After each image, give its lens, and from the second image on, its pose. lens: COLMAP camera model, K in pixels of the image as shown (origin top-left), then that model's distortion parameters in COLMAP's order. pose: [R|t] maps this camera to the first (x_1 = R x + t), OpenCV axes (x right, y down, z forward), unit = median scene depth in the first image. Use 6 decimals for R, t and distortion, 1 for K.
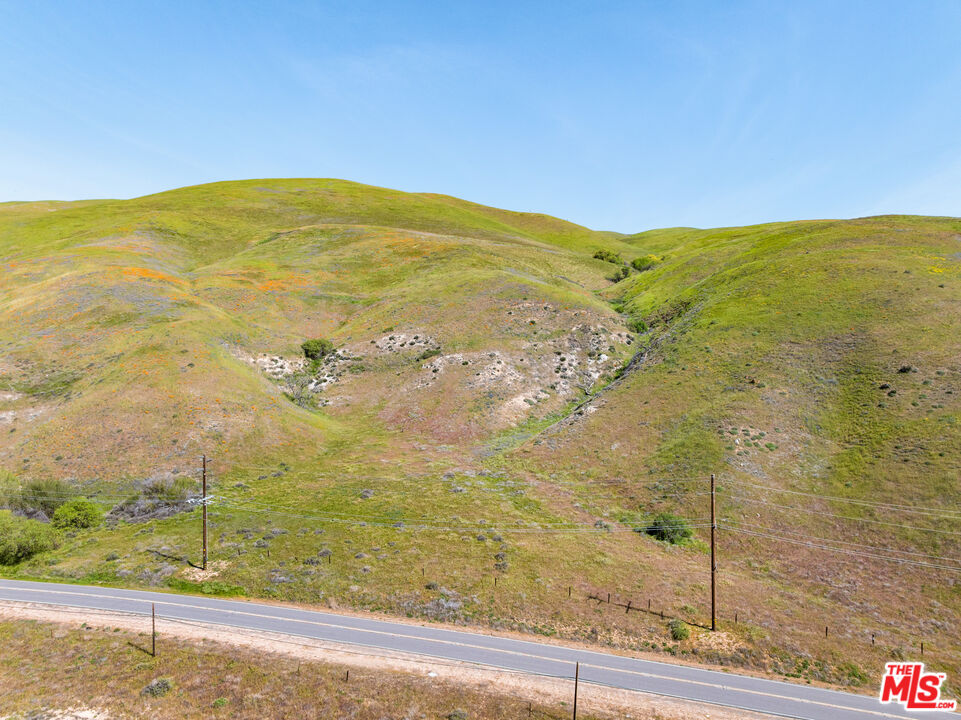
lens RADIAL K [[667.0, 0, 472.8], [0, 667.0, 364.1], [0, 0, 1]] dist [-0.042604, 0.008967]
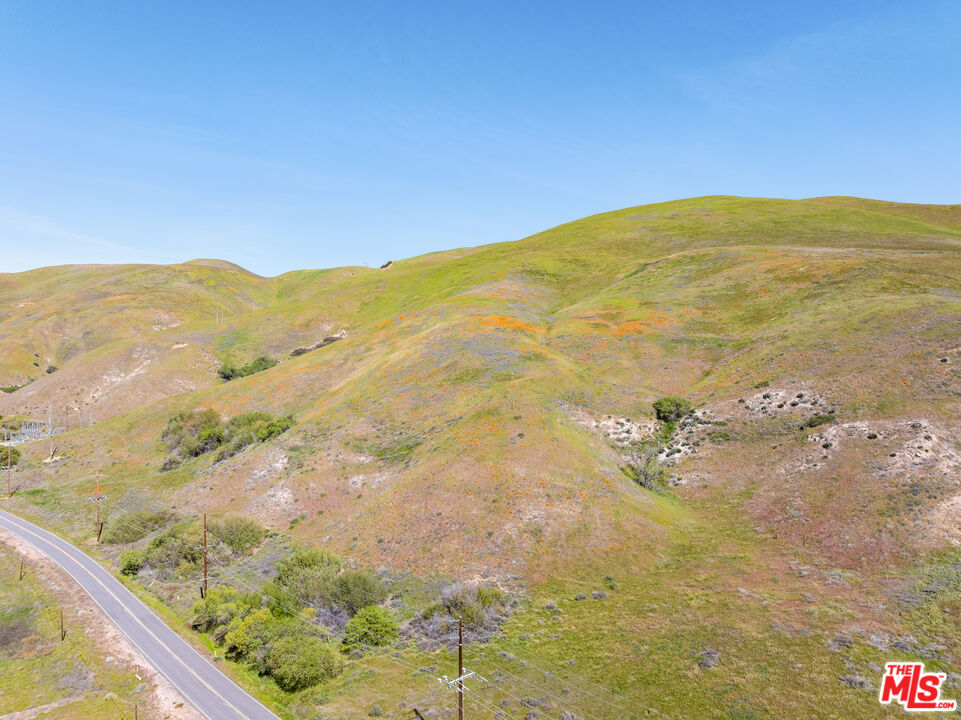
lens RADIAL K [[667.0, 0, 487.3], [0, 667.0, 359.8], [0, 0, 1]] dist [-0.042604, 0.008967]
pose [[0.853408, -0.021039, -0.520818, 0.005225], [0.002253, 0.999325, -0.036677, -0.060344], [0.521238, 0.030127, 0.852879, 0.184503]]
